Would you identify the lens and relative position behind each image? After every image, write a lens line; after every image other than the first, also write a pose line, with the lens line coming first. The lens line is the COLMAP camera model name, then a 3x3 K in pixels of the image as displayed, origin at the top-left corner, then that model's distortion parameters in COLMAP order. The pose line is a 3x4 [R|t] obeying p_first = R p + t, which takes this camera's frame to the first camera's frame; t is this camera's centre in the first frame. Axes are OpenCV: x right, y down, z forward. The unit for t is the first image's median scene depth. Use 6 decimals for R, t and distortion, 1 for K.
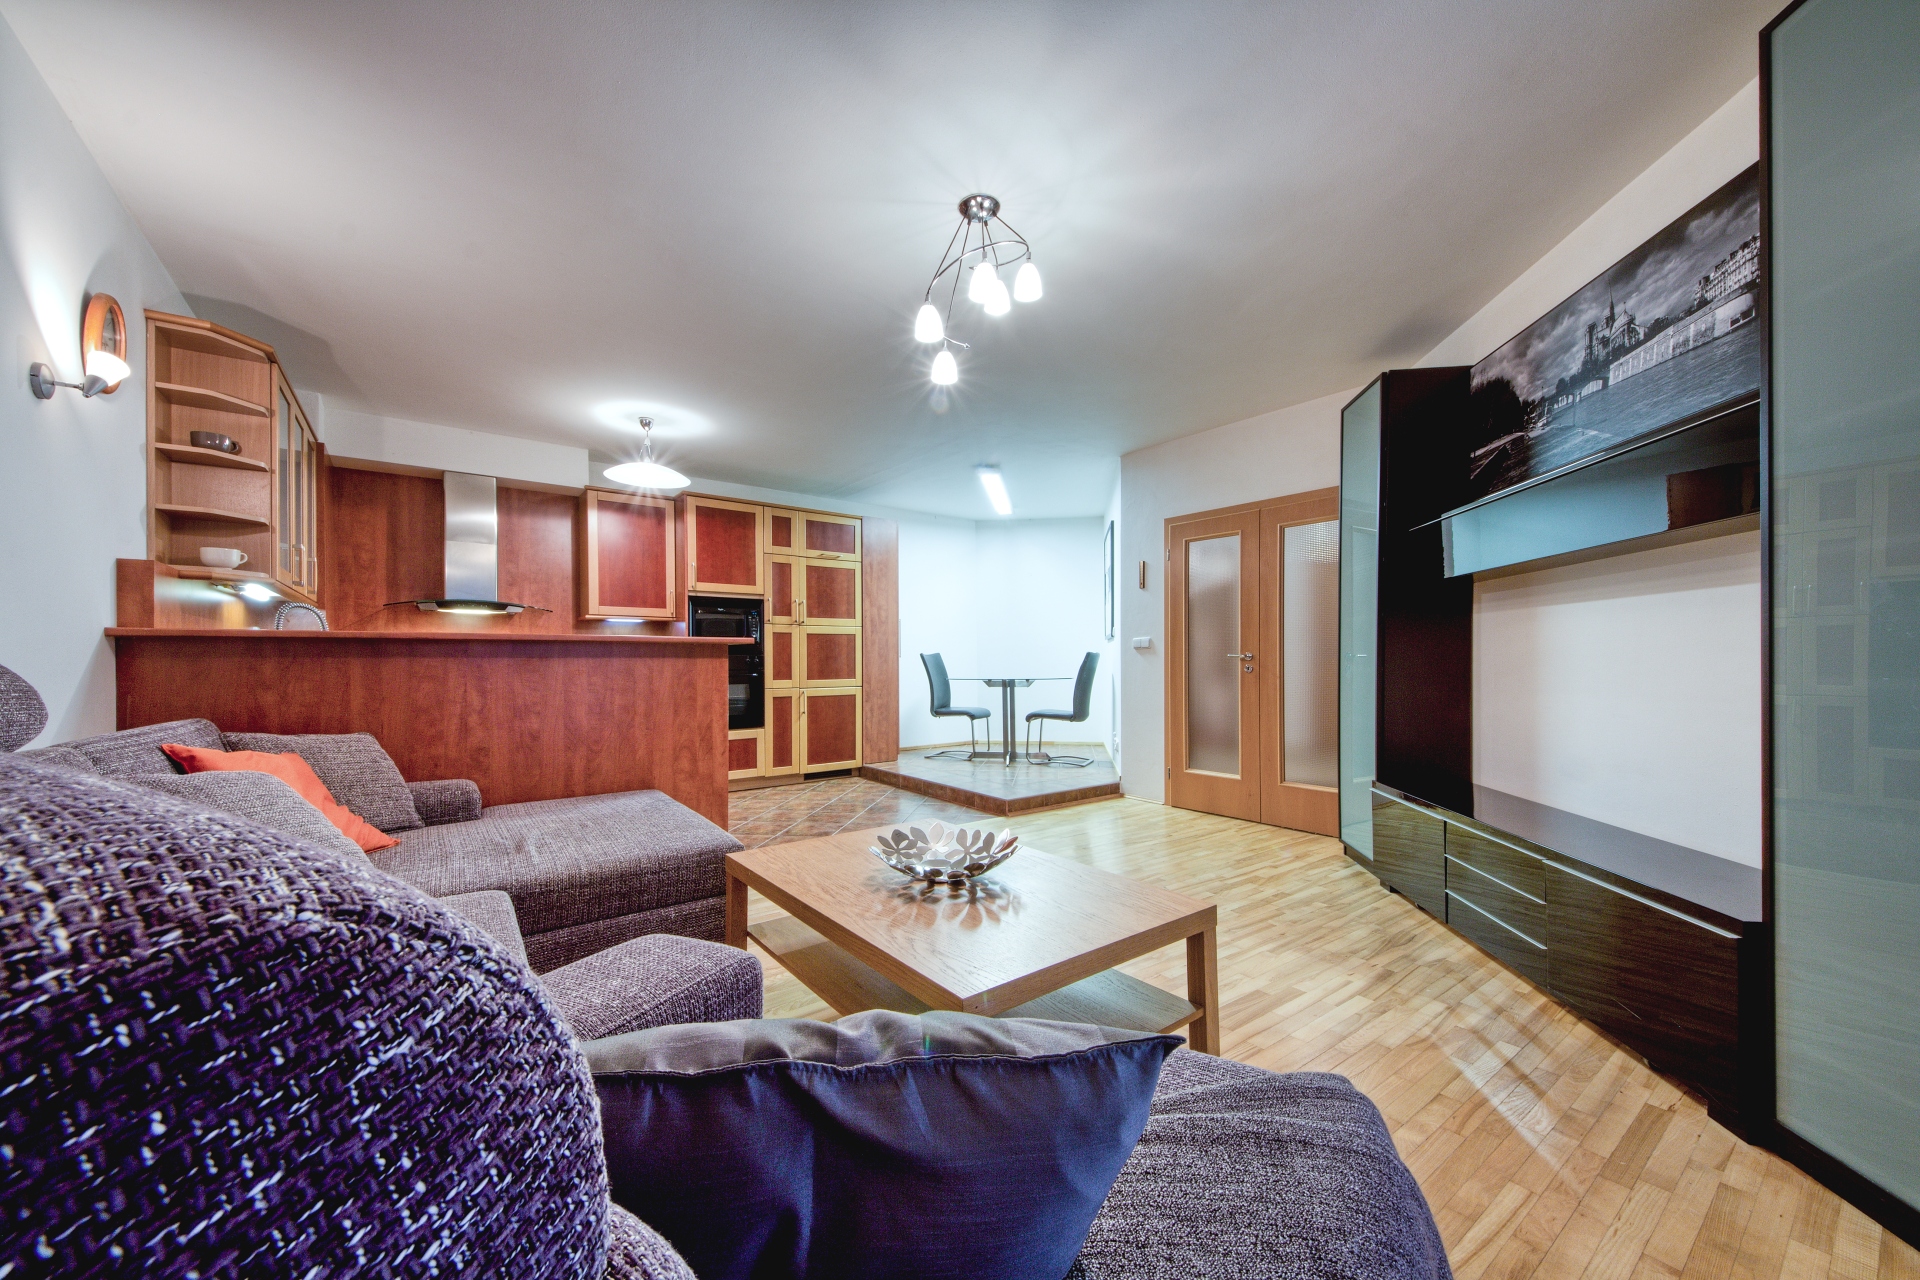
lens RADIAL K [[702.0, 0, 953.9], [0, 702.0, 661.0], [0, 0, 1]] dist [0.064290, -0.028894]
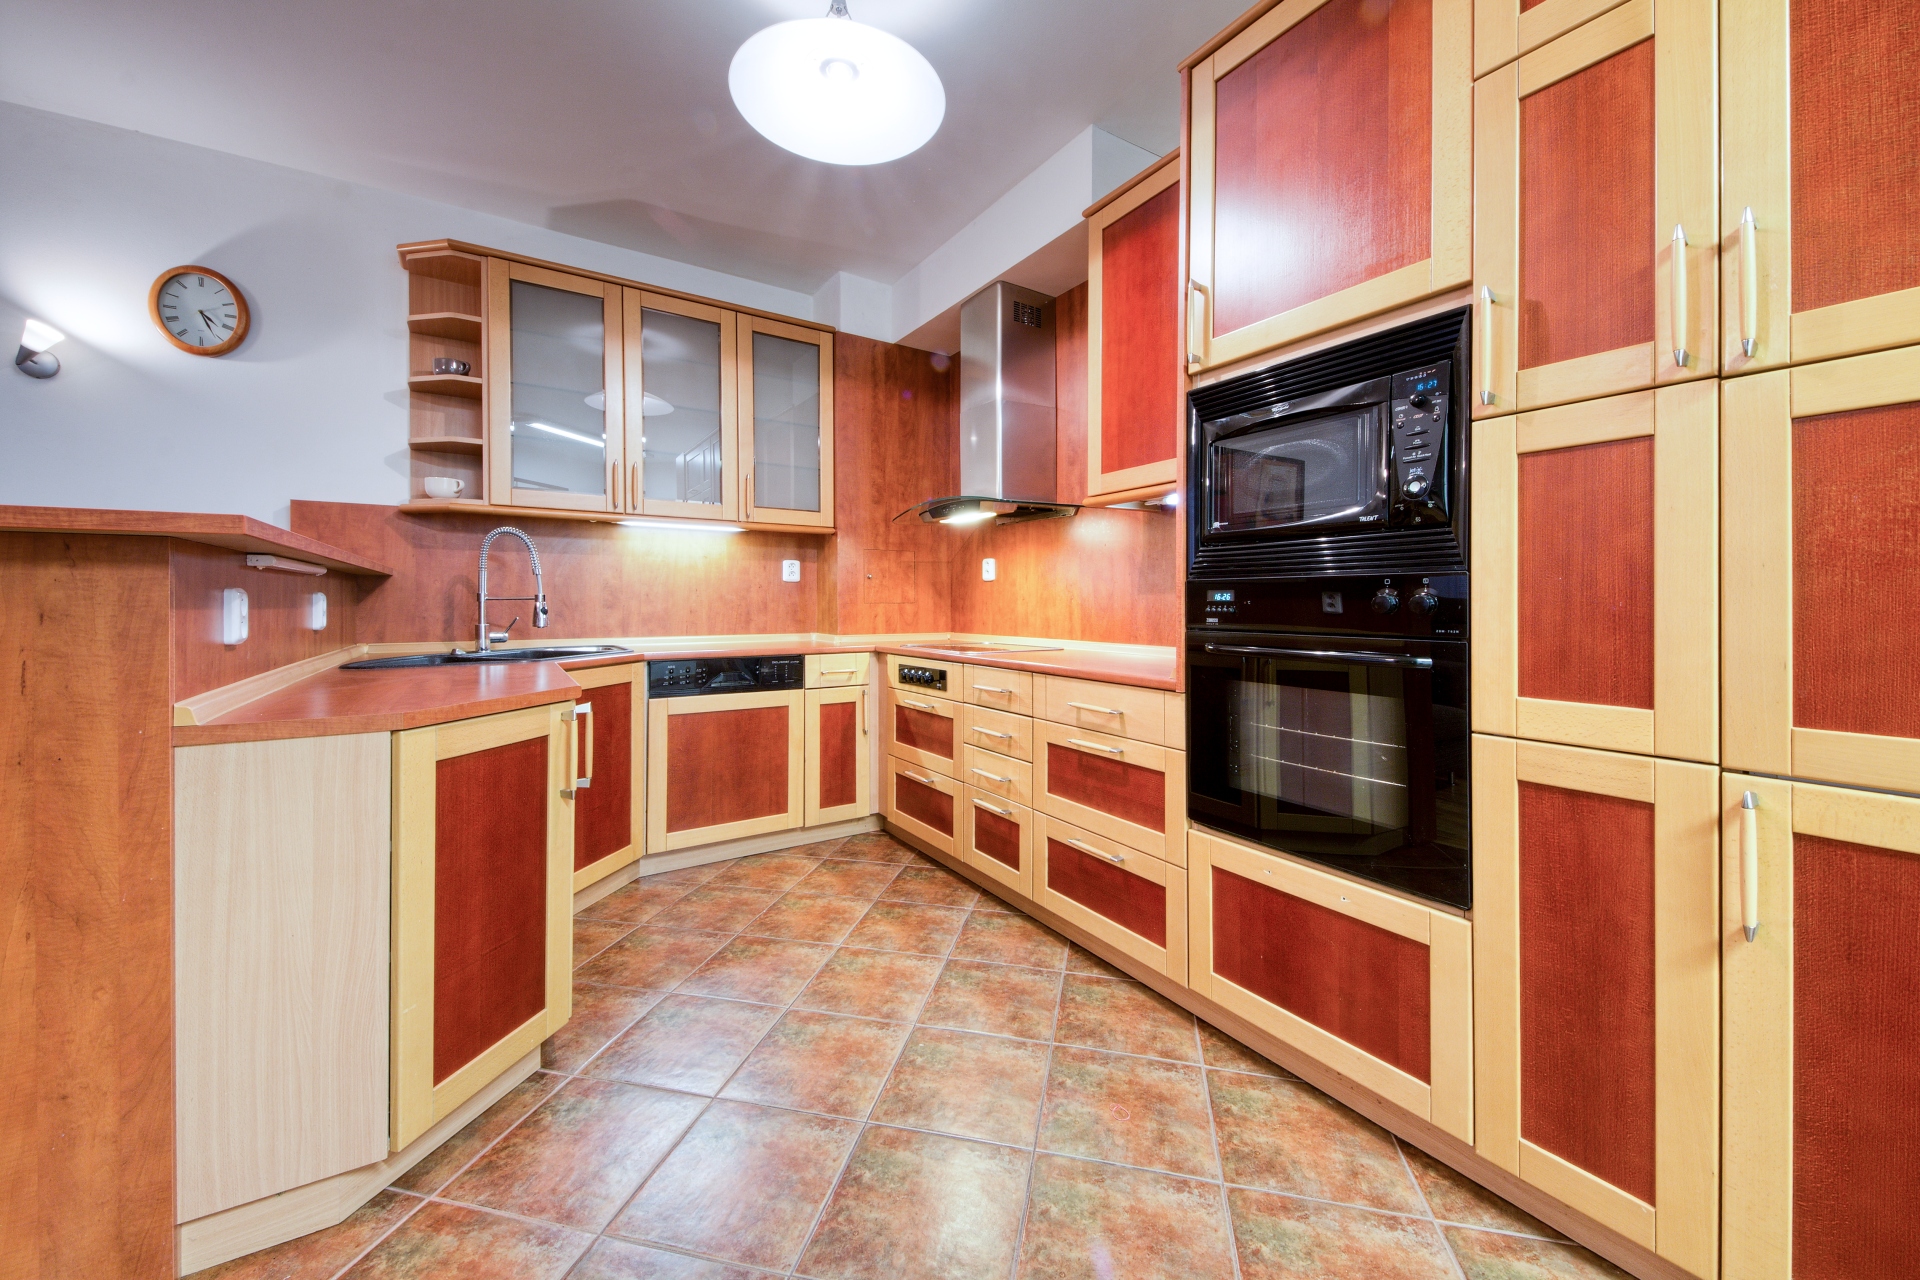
lens RADIAL K [[722.8, 0, 959.1], [0, 722.8, 606.4], [0, 0, 1]] dist [0.070563, -0.029360]
pose [[-0.061508, 0.009933, -0.998057, -0.045600], [-0.003330, 0.999943, 0.010157, 0.000590], [0.998101, 0.003948, -0.061472, 1.040232]]
